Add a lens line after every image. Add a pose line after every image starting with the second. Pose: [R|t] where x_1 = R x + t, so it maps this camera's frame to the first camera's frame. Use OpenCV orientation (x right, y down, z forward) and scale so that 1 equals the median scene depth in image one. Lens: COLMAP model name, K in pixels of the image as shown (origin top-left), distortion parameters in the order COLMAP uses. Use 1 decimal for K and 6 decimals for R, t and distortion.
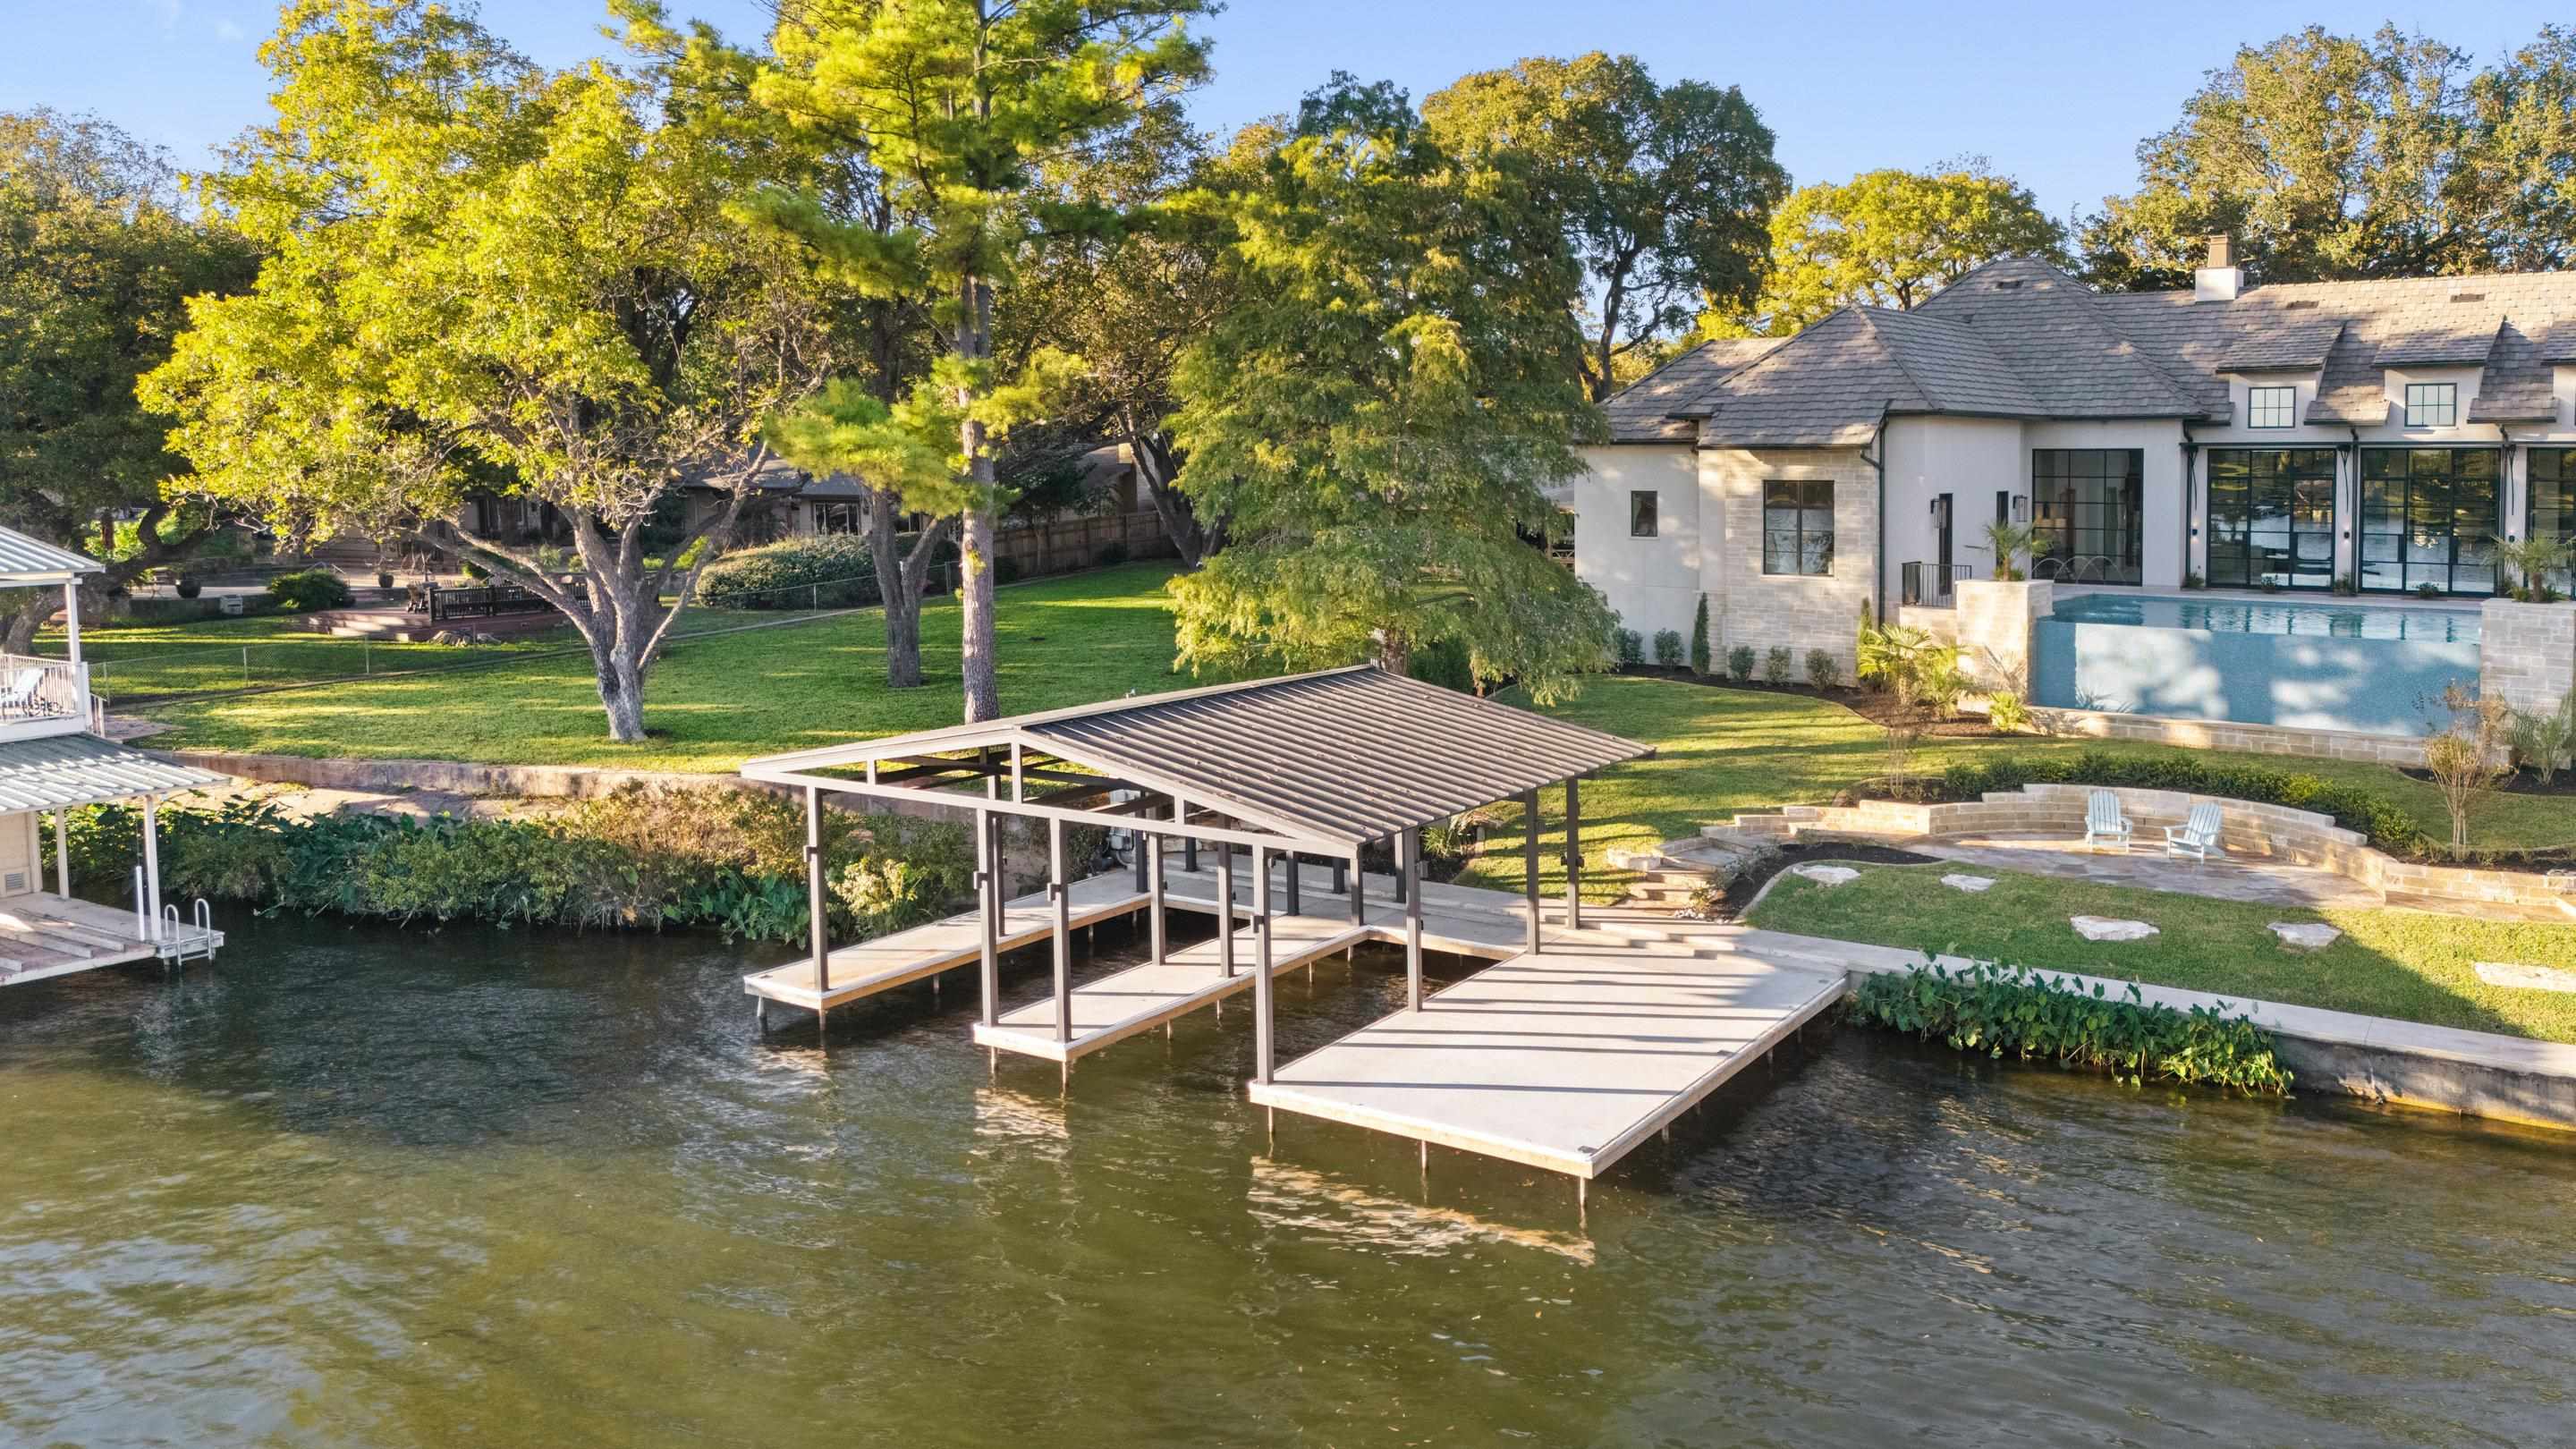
lens RADIAL K [[1960.5, 0, 1283.7], [0, 1960.5, 551.2], [0, 0, 1]] dist [0.011753, -0.000506]
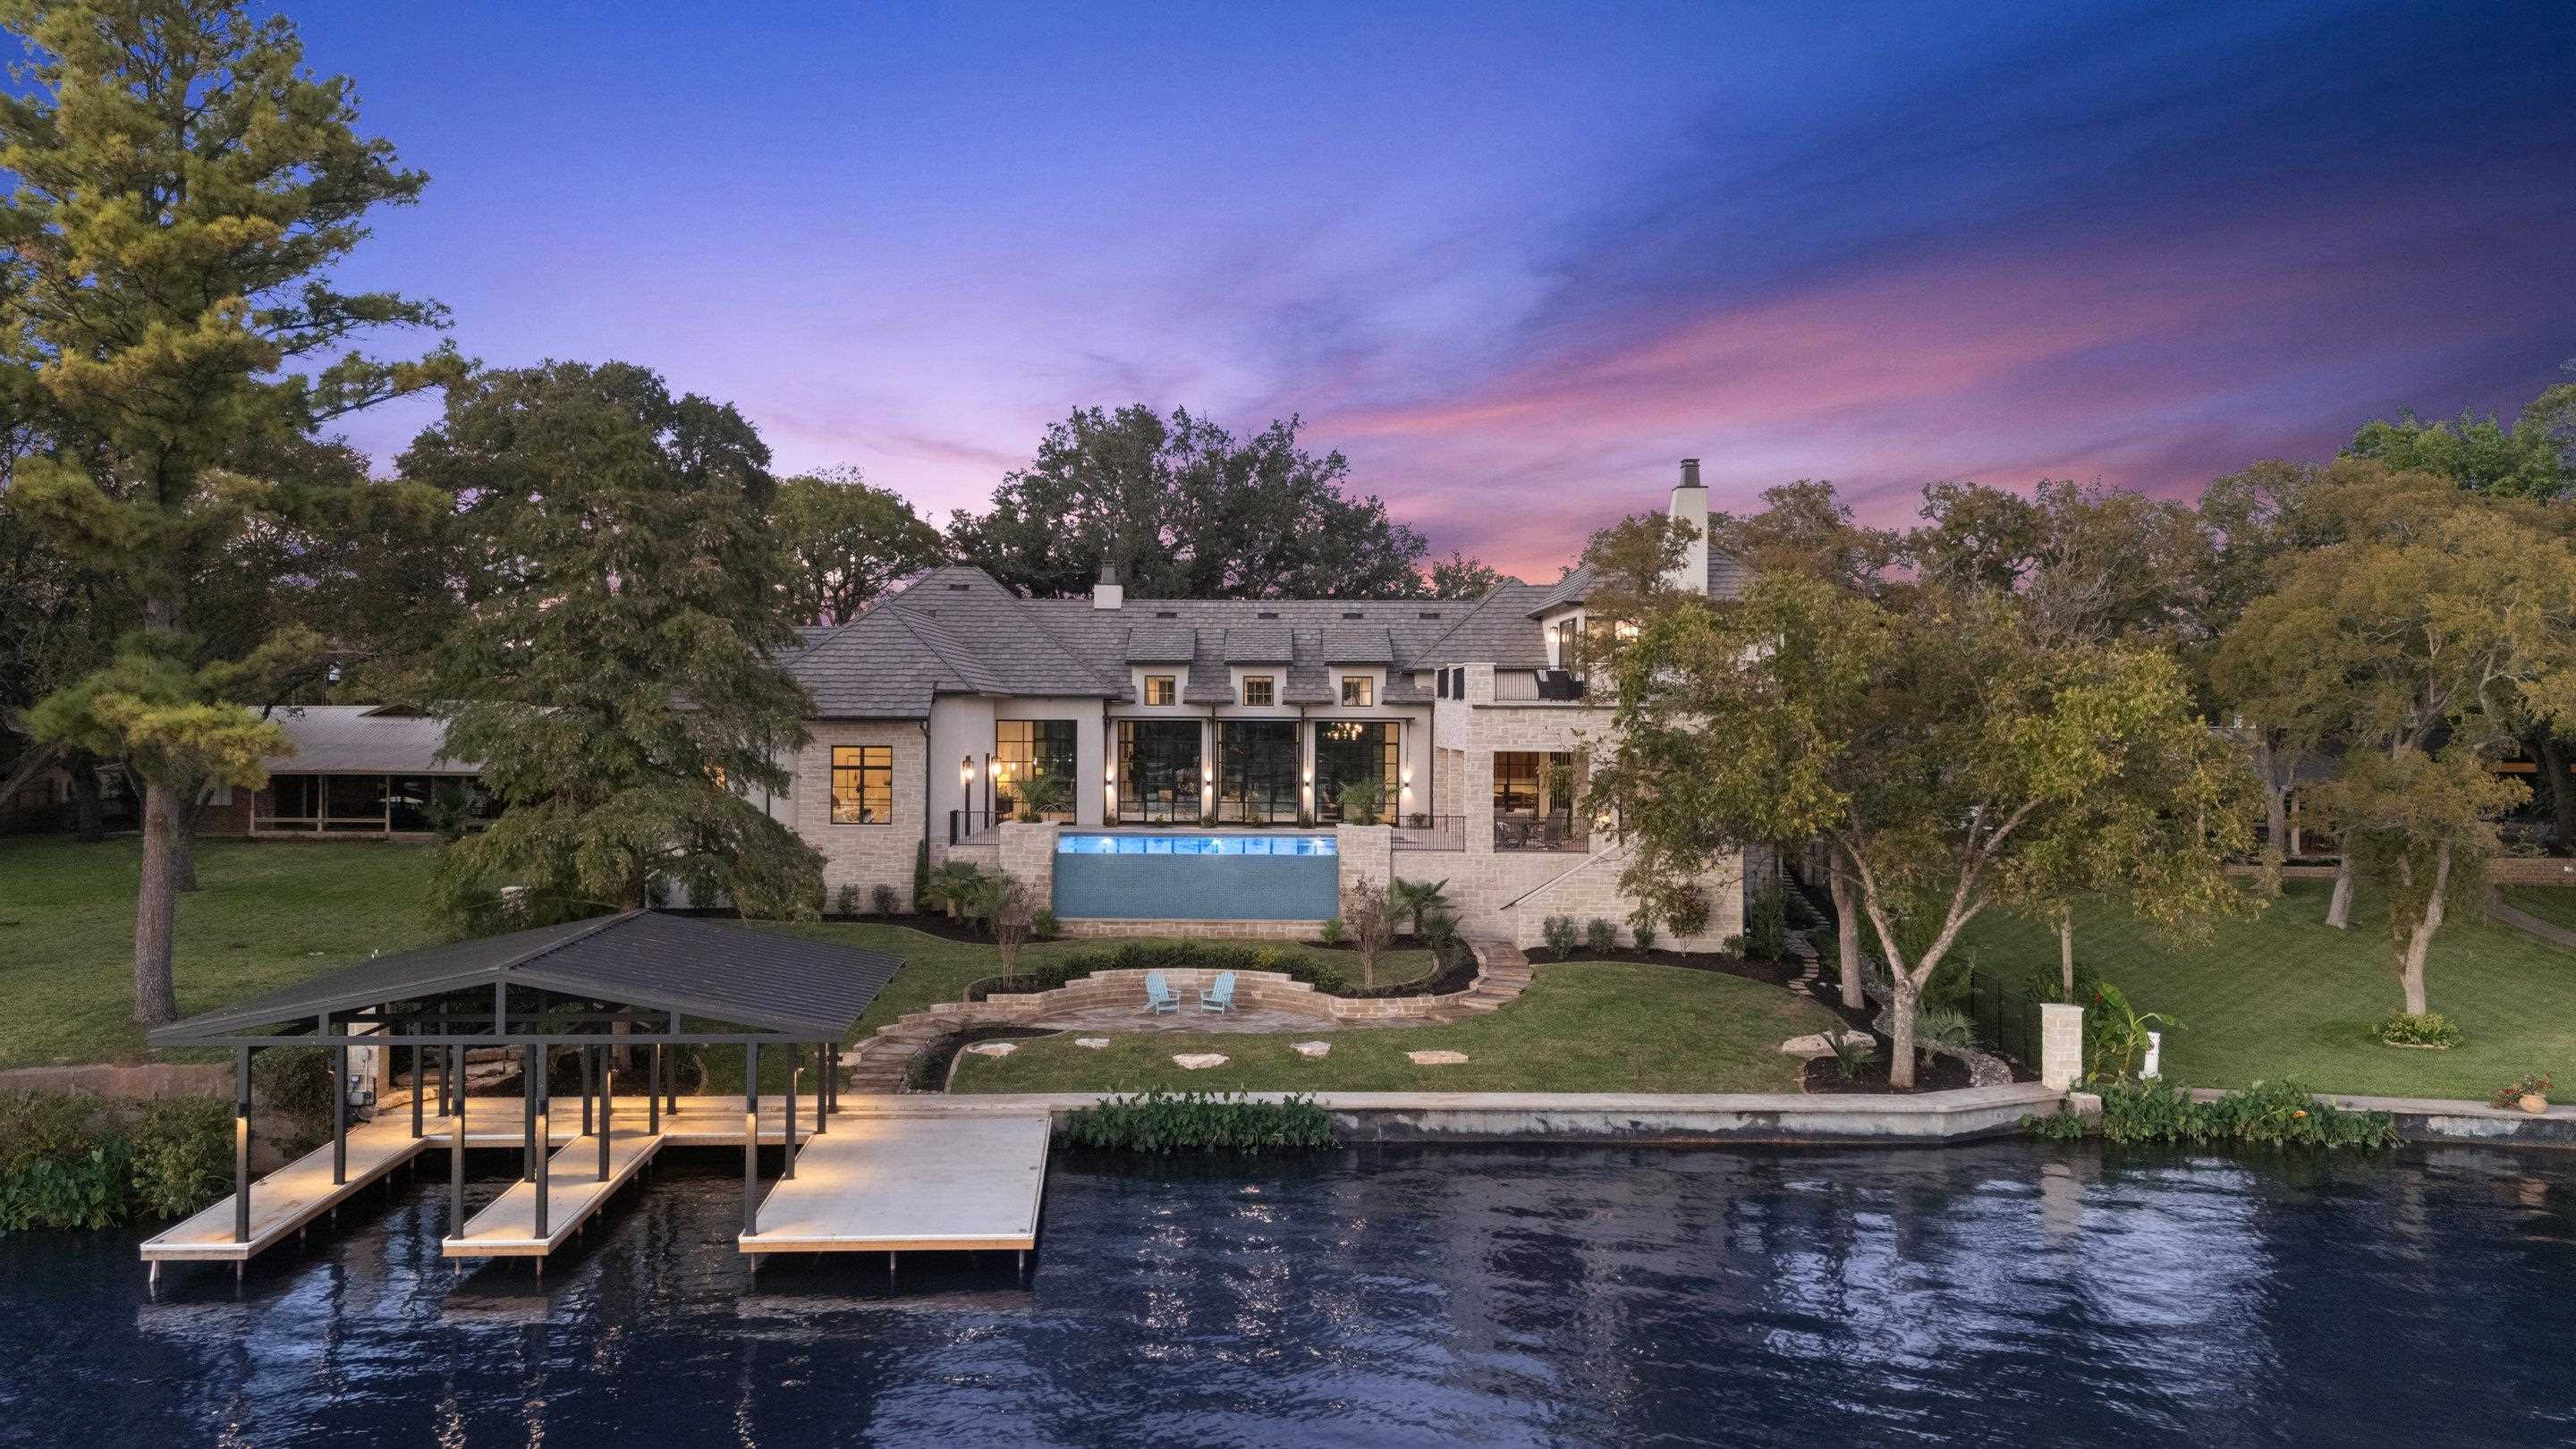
lens RADIAL K [[1936.8, 0, 1280.4], [0, 1936.8, 658.4], [0, 0, 1]] dist [0.091071, -0.140775]
pose [[0.787380, 0.024022, 0.616000, -0.279265], [0.022425, 0.997463, -0.067561, -0.002785], [-0.616060, 0.067010, 0.784844, -0.116458]]
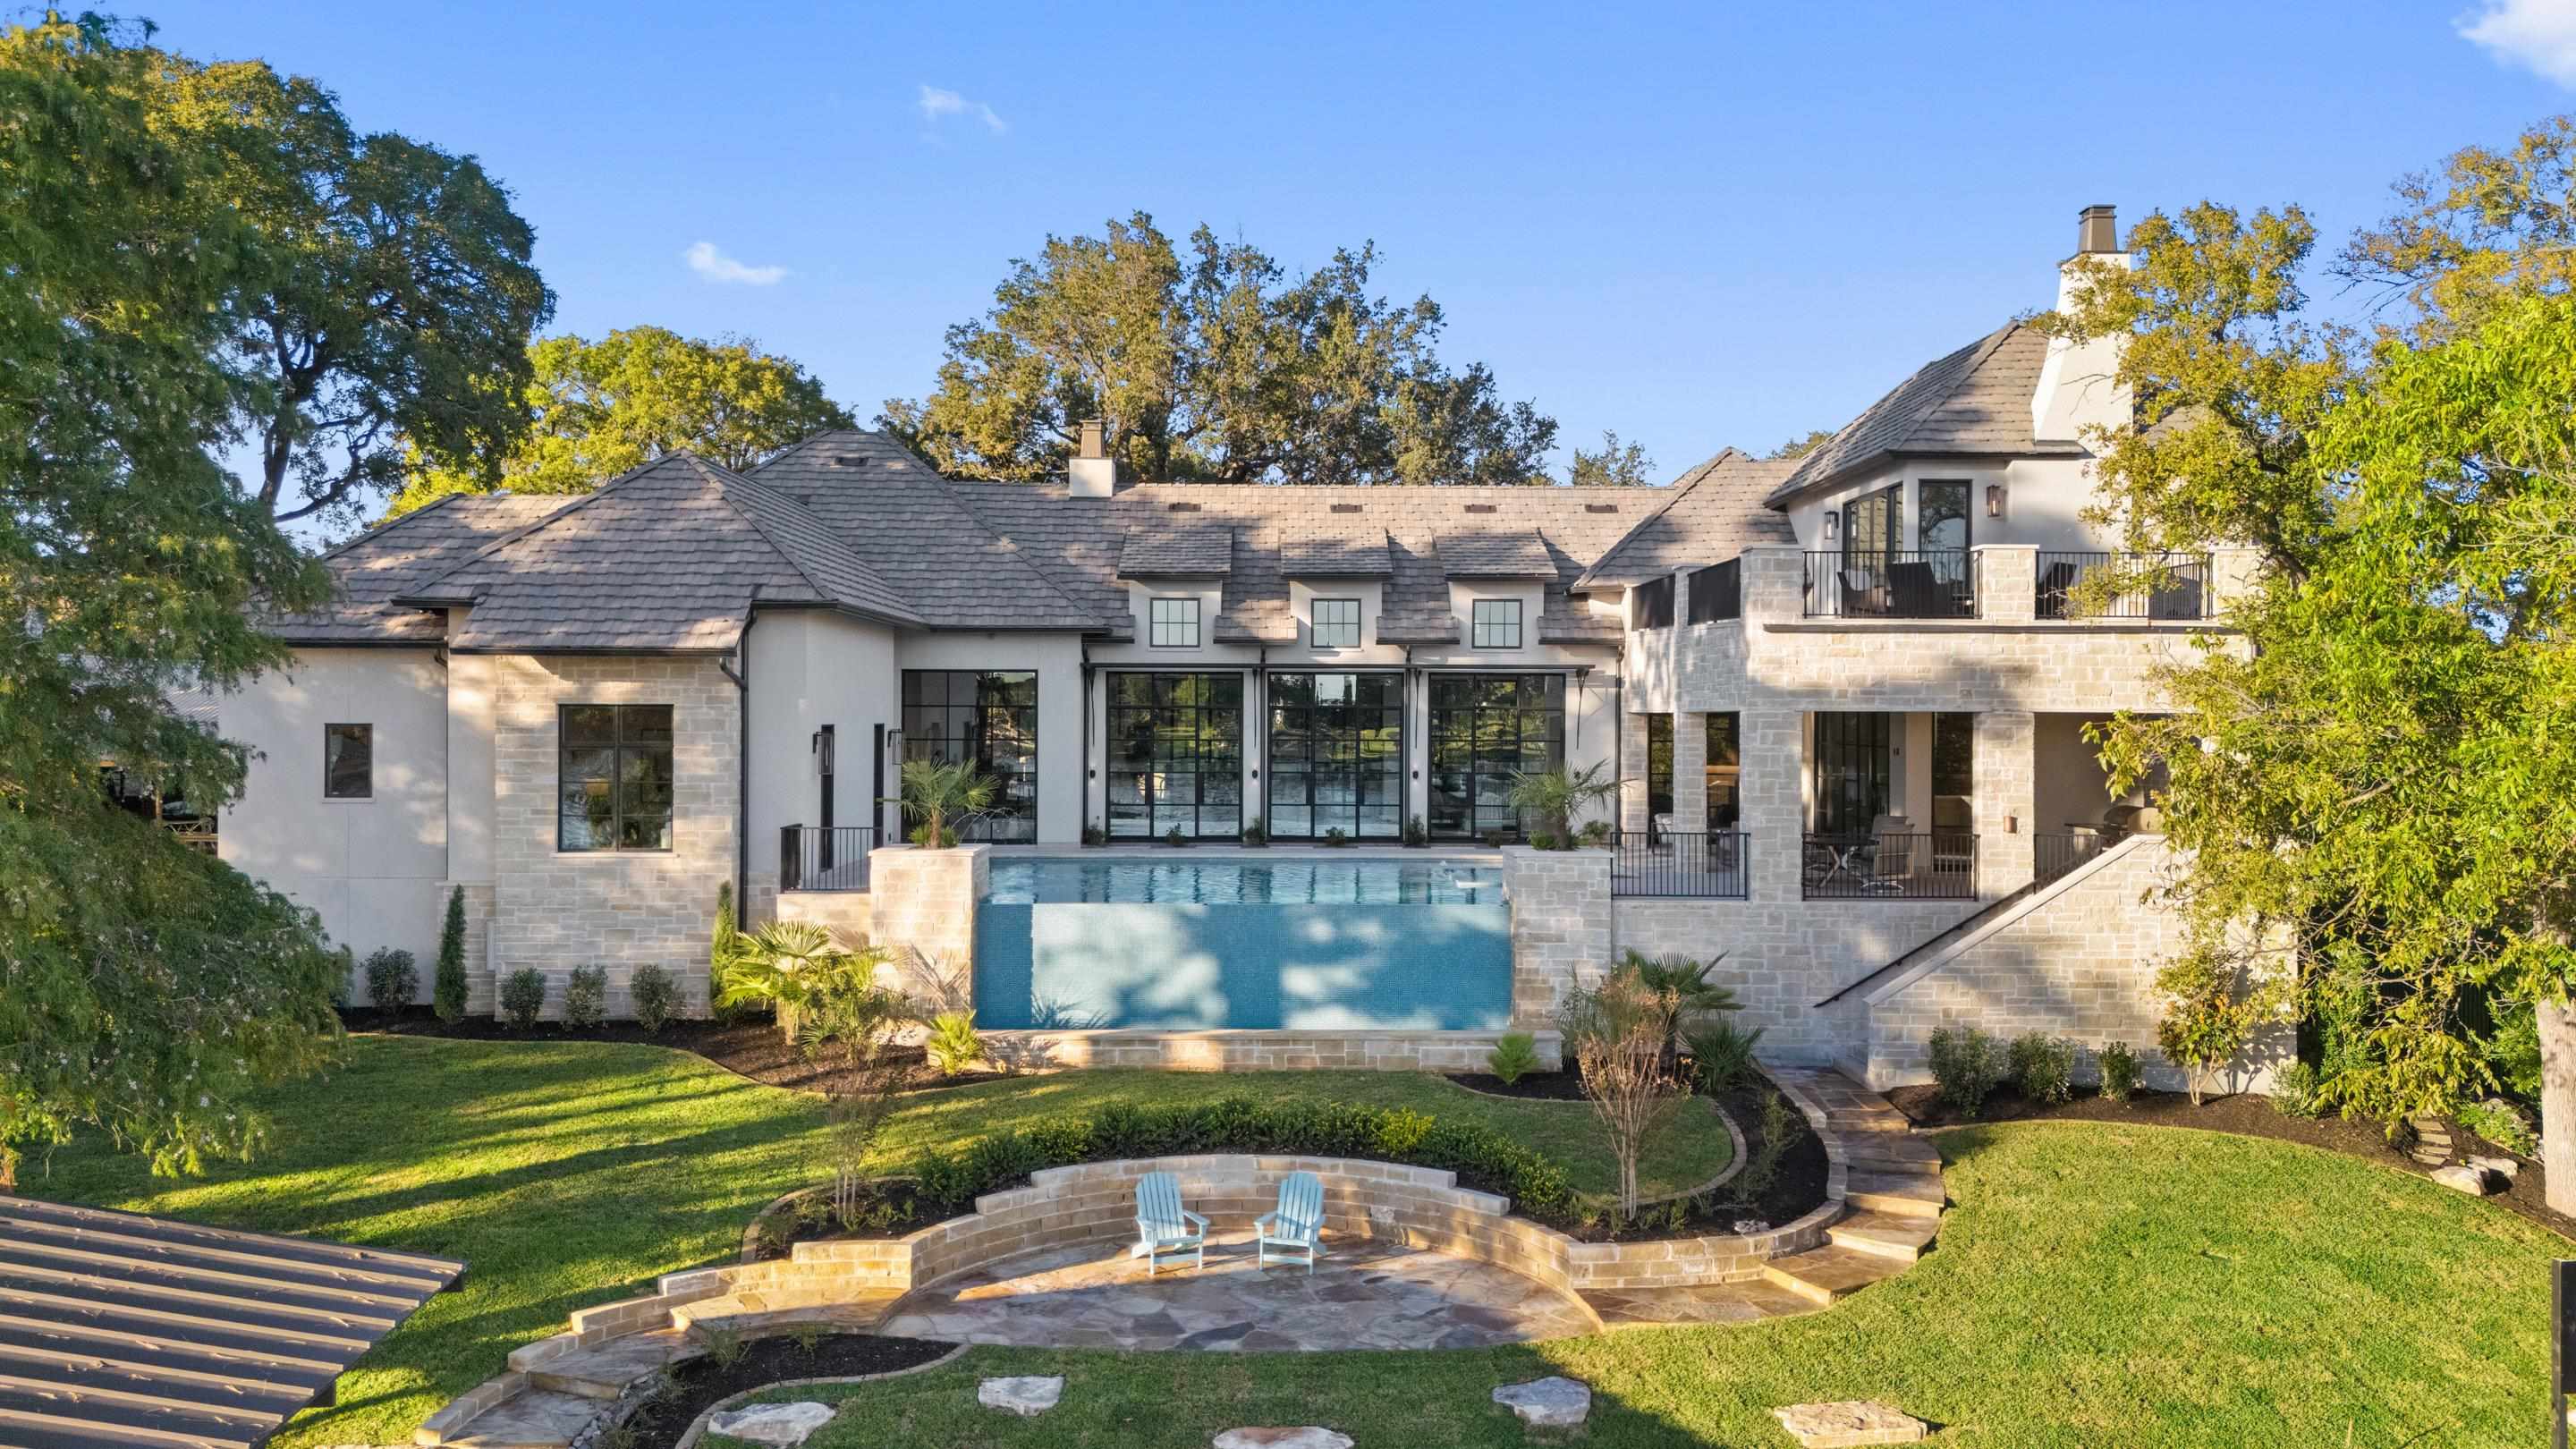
lens RADIAL K [[1936.8, 0, 1280.4], [0, 1936.8, 658.4], [0, 0, 1]] dist [0.091071, -0.140775]
pose [[0.791323, 0.019115, 0.611100, 0.040146], [0.025951, 0.997560, -0.064808, -0.003768], [-0.610848, 0.067143, 0.788896, 0.351020]]
